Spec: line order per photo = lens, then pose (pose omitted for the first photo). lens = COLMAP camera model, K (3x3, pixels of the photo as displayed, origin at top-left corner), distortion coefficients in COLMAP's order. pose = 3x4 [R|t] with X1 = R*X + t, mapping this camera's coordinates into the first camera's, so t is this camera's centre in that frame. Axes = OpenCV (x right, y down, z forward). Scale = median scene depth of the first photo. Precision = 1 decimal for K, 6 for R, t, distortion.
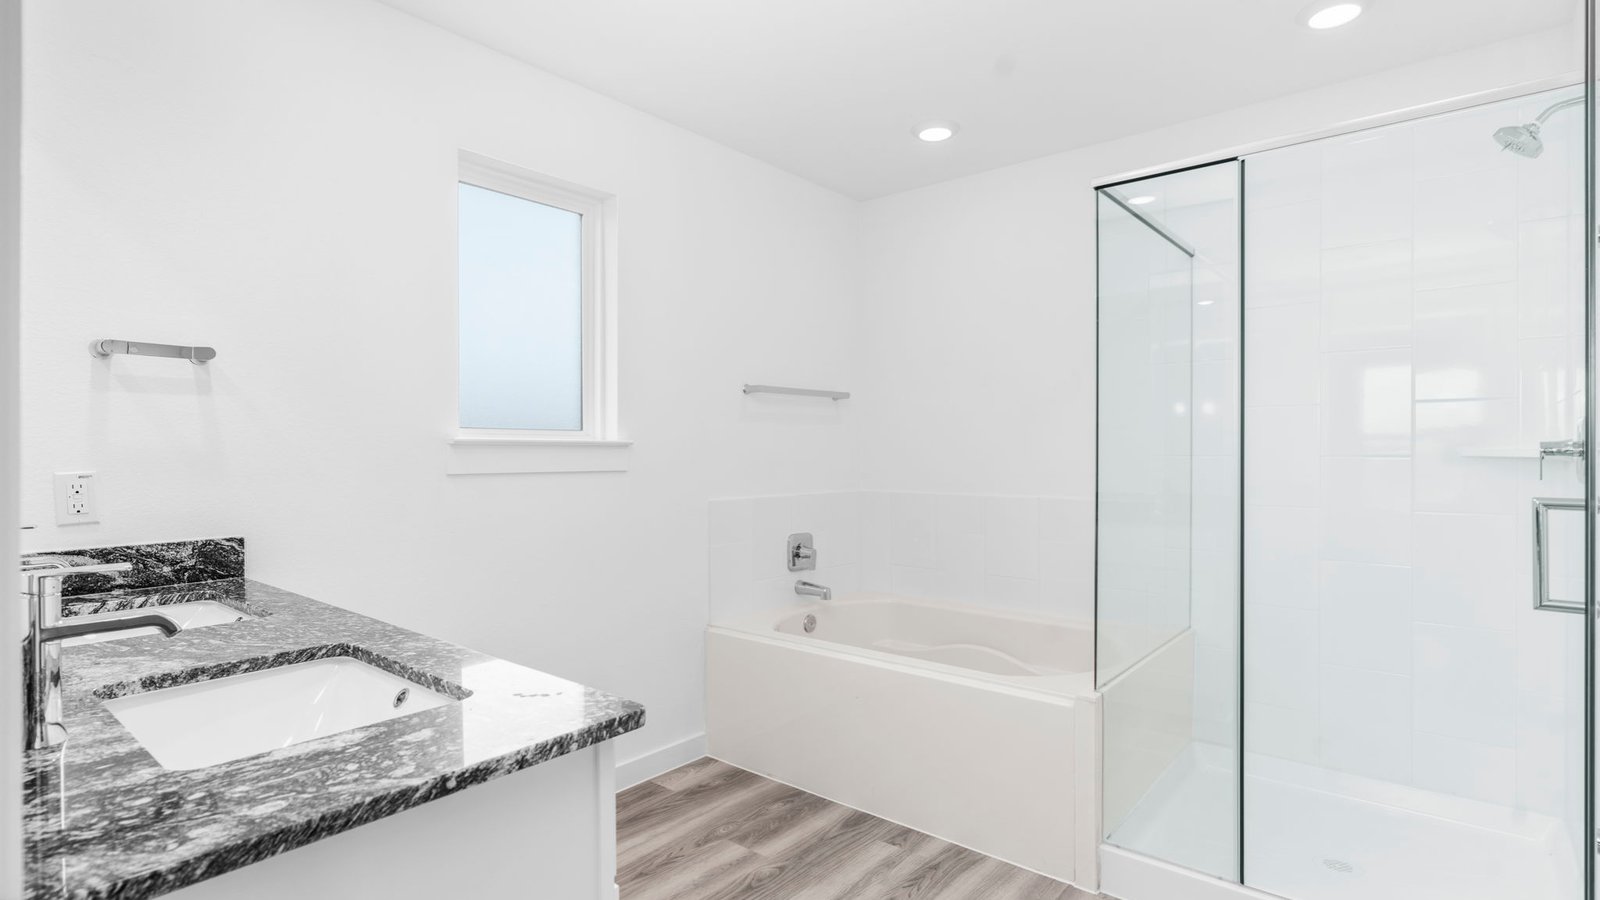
lens RADIAL K [[804.9, 0, 874.7], [0, 804.9, 451.5], [0, 0, 1]] dist [0.003558, -0.000687]
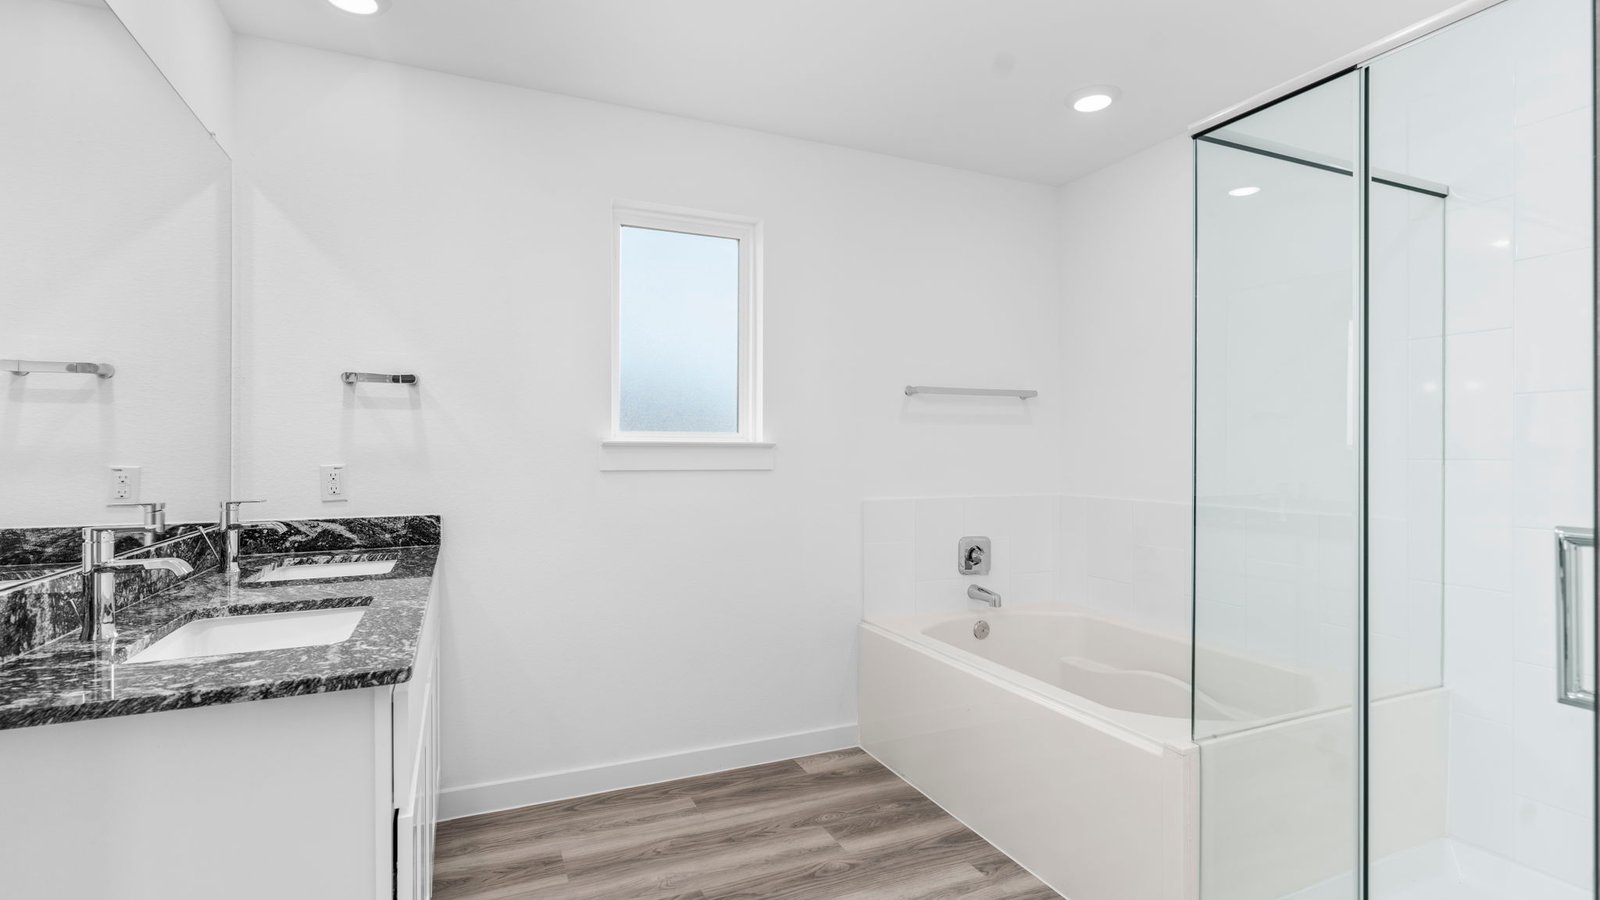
lens RADIAL K [[804.9, 0, 862.7], [0, 804.9, 448.2], [0, 0, 1]] dist [0.003558, -0.000687]
pose [[0.888964, -0.000109, -0.457977, 0.471324], [-0.002737, 0.999981, -0.005550, 0.000810], [0.457969, 0.006187, 0.888947, 0.140485]]
